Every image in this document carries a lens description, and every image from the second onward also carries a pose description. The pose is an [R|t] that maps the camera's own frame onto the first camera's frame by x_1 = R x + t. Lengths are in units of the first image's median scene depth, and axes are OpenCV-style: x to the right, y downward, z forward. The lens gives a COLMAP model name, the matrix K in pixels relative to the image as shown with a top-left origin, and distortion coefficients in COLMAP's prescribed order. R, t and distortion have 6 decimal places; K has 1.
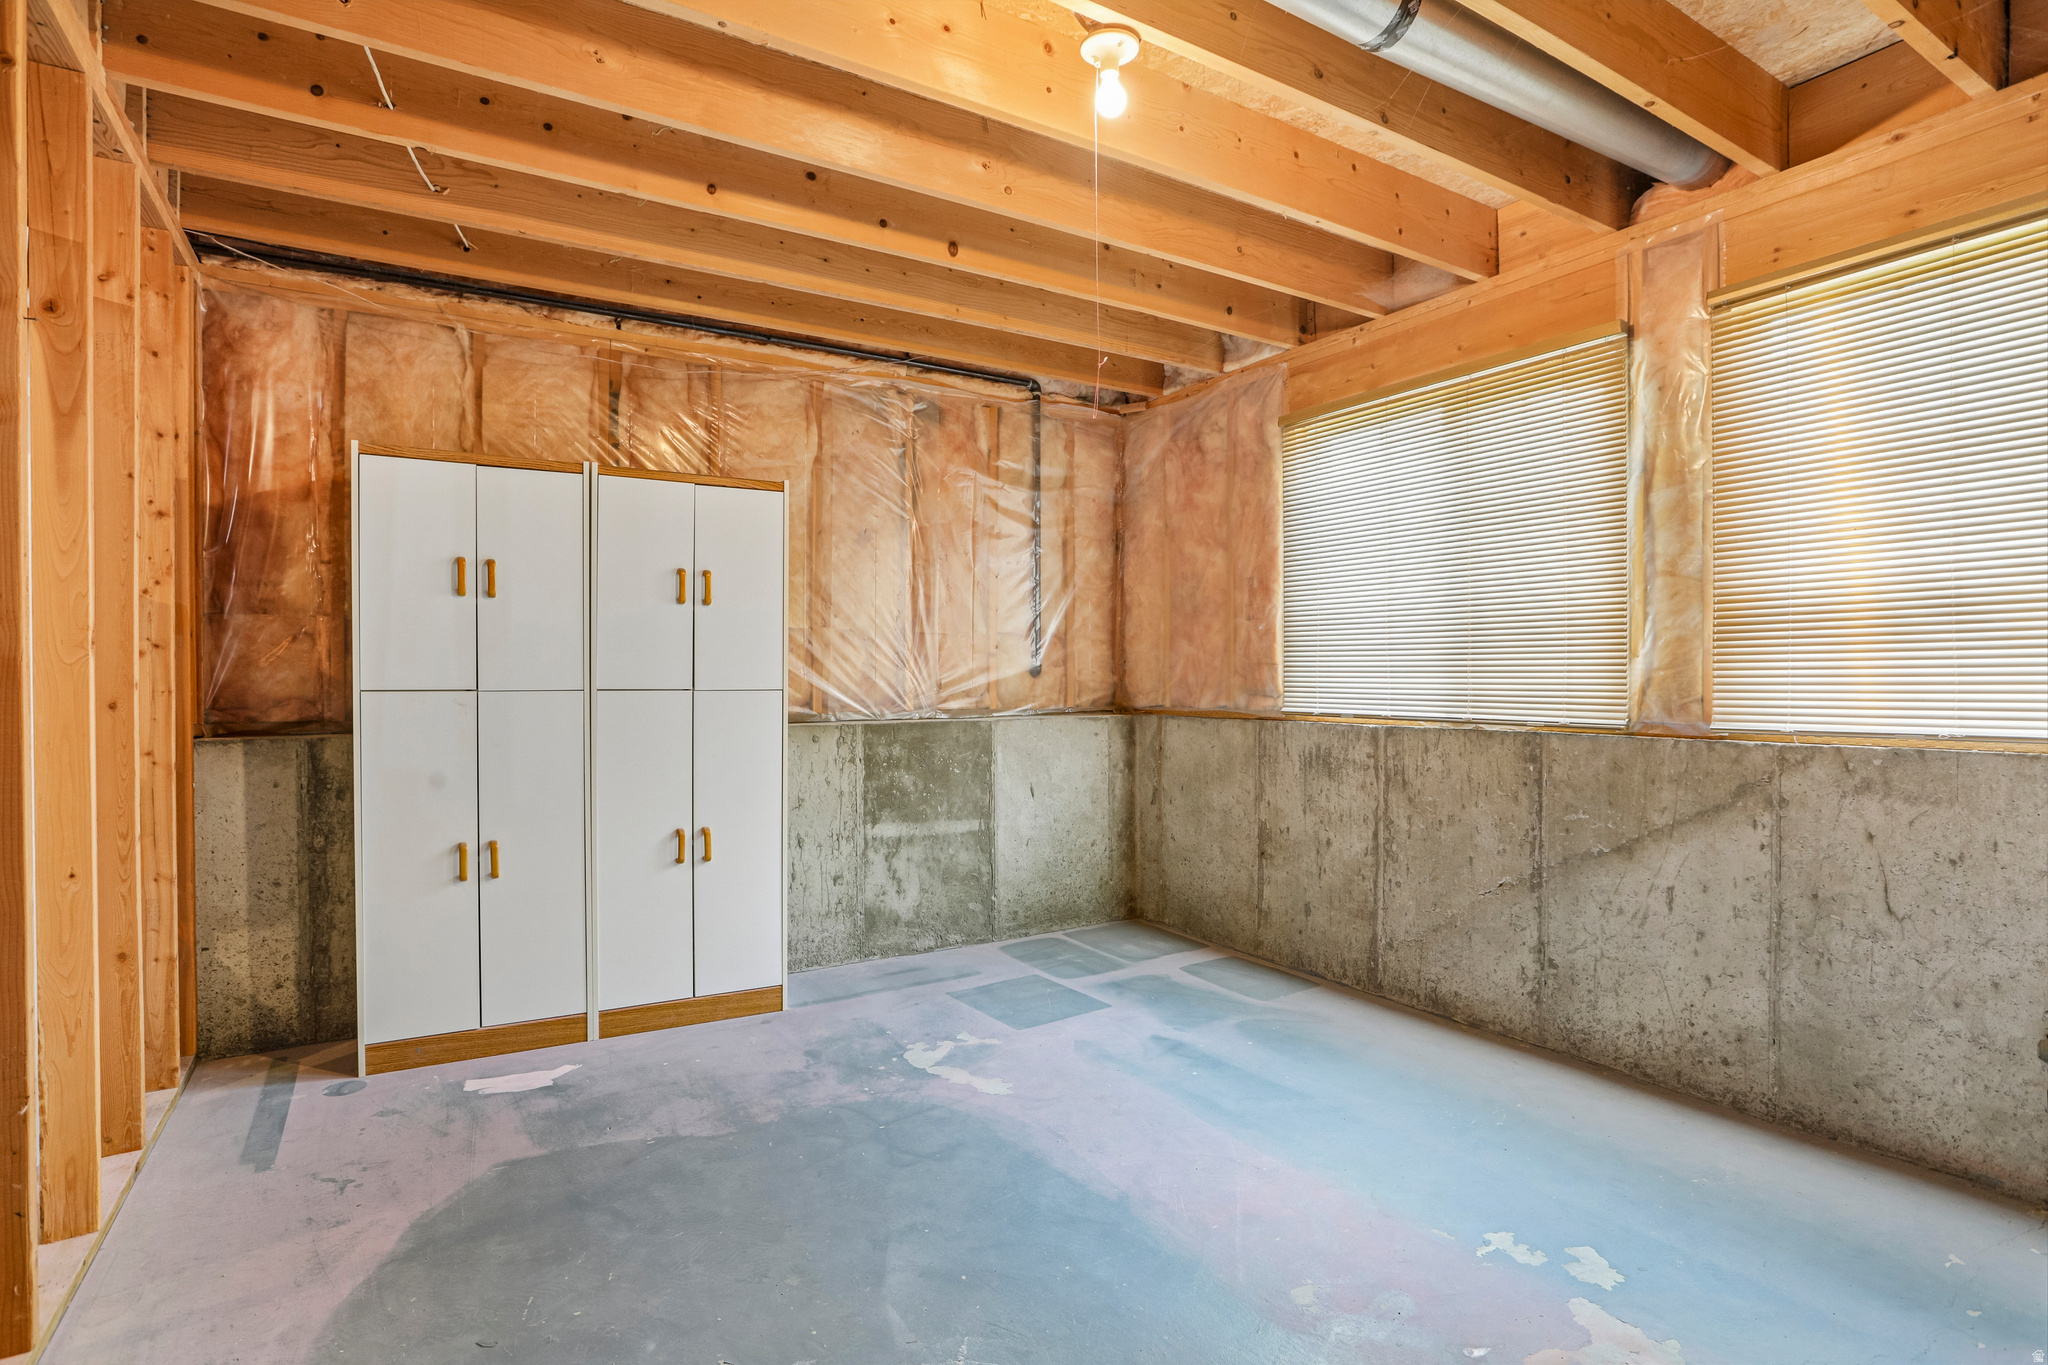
lens RADIAL K [[1074.4, 0, 1024.0], [0, 1074.4, 682.5], [0, 0, 1]] dist [0.000233, 0.000057]
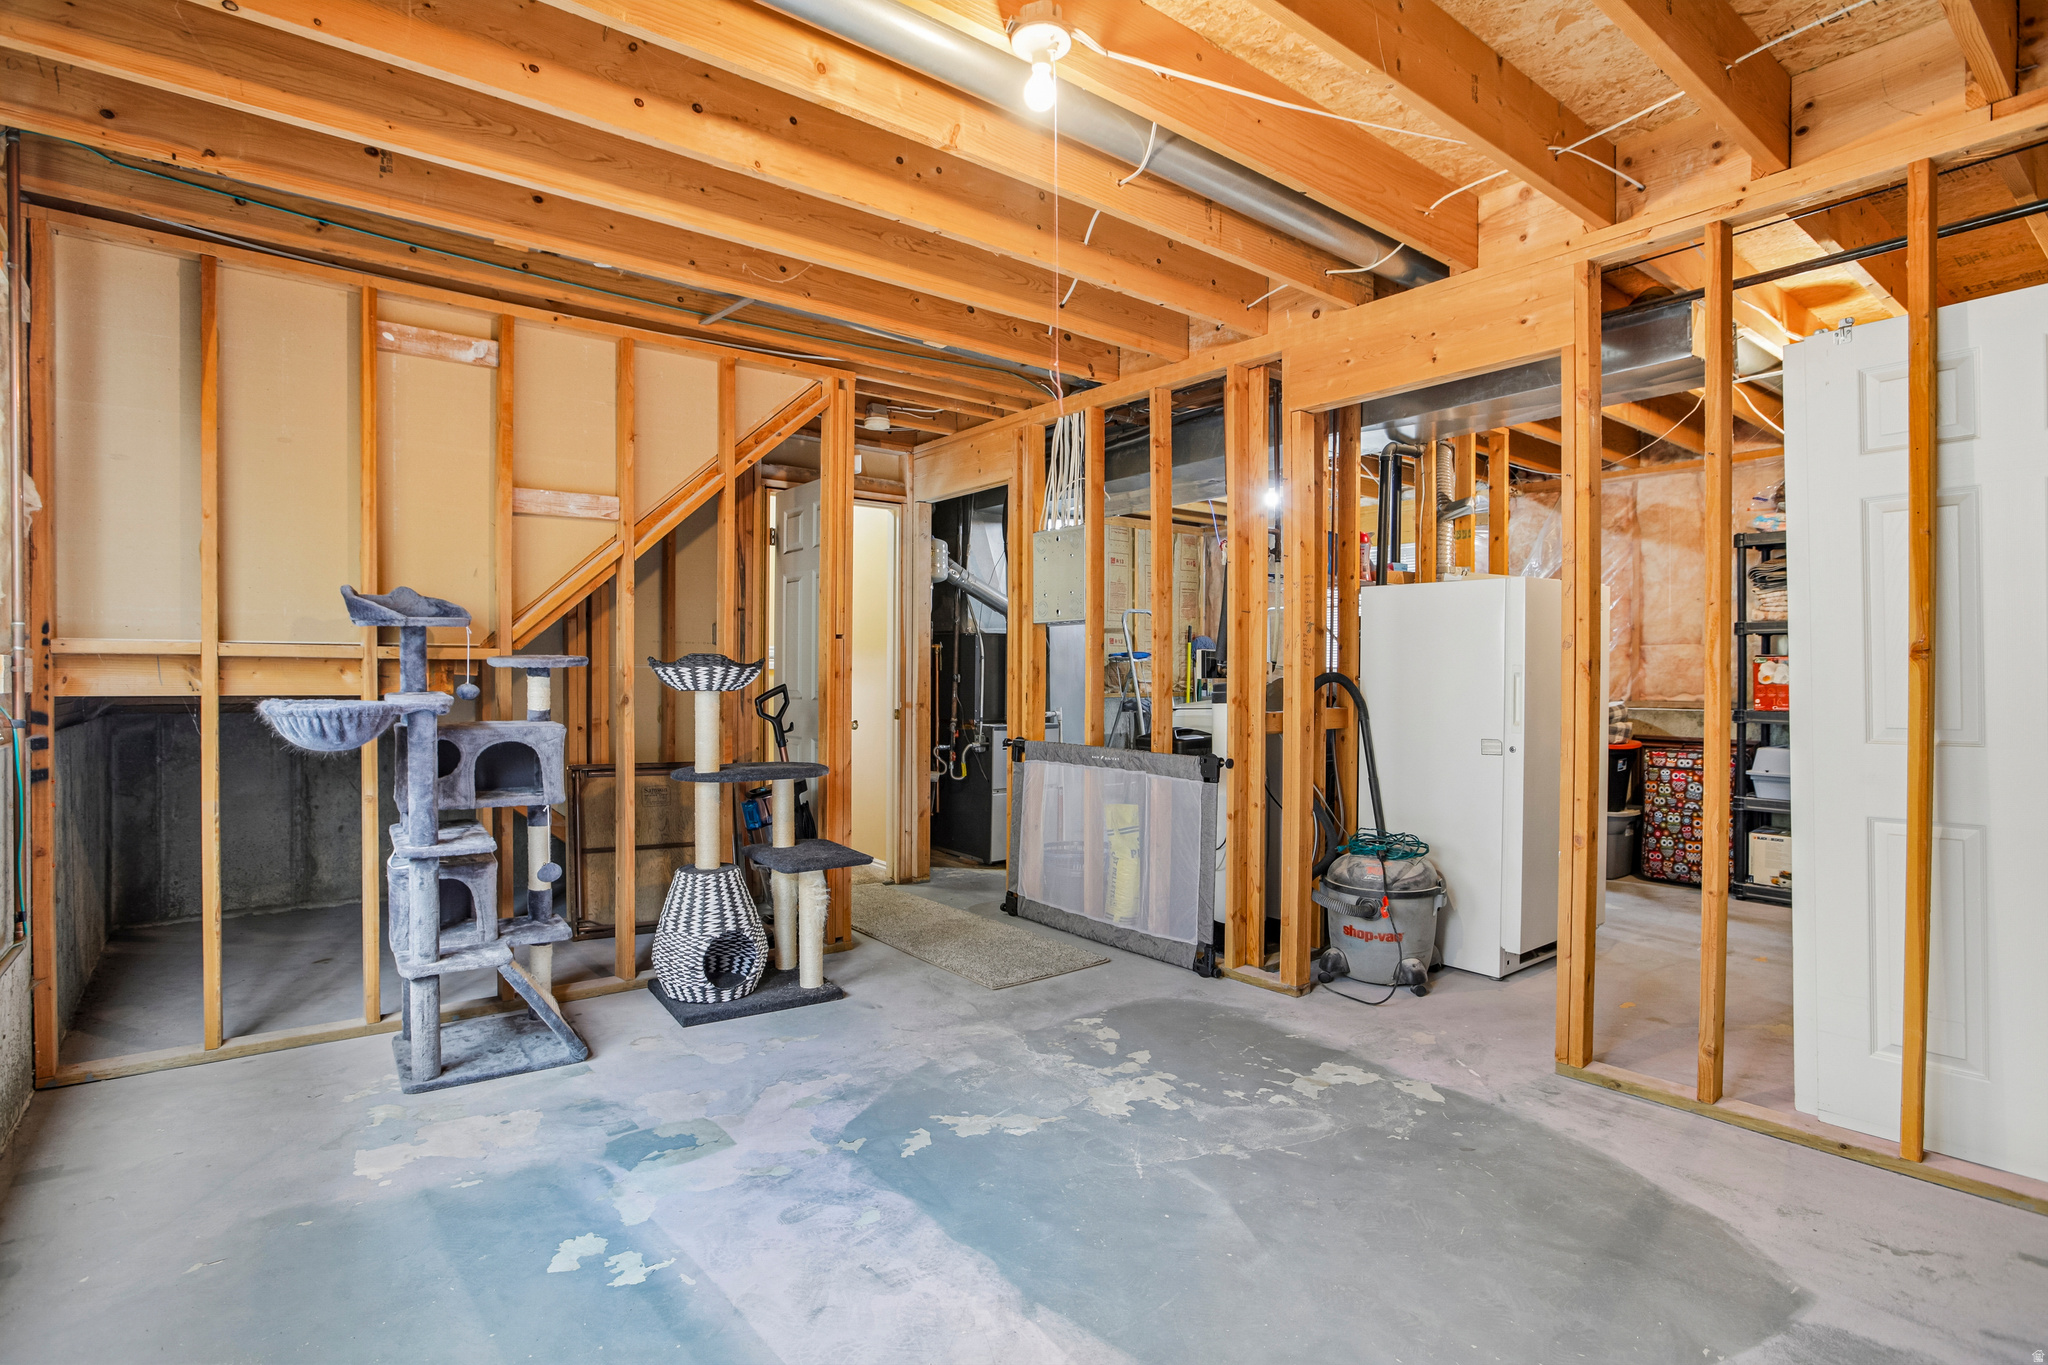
lens RADIAL K [[983.4, 0, 1024.0], [0, 983.4, 682.5], [0, 0, 1]] dist [-0.034105, 0.001107]
pose [[-0.992673, 0.001816, -0.120814, 0.200420], [0.000580, 0.999947, 0.010261, -0.015129], [0.120827, 0.010116, -0.992622, 1.879195]]
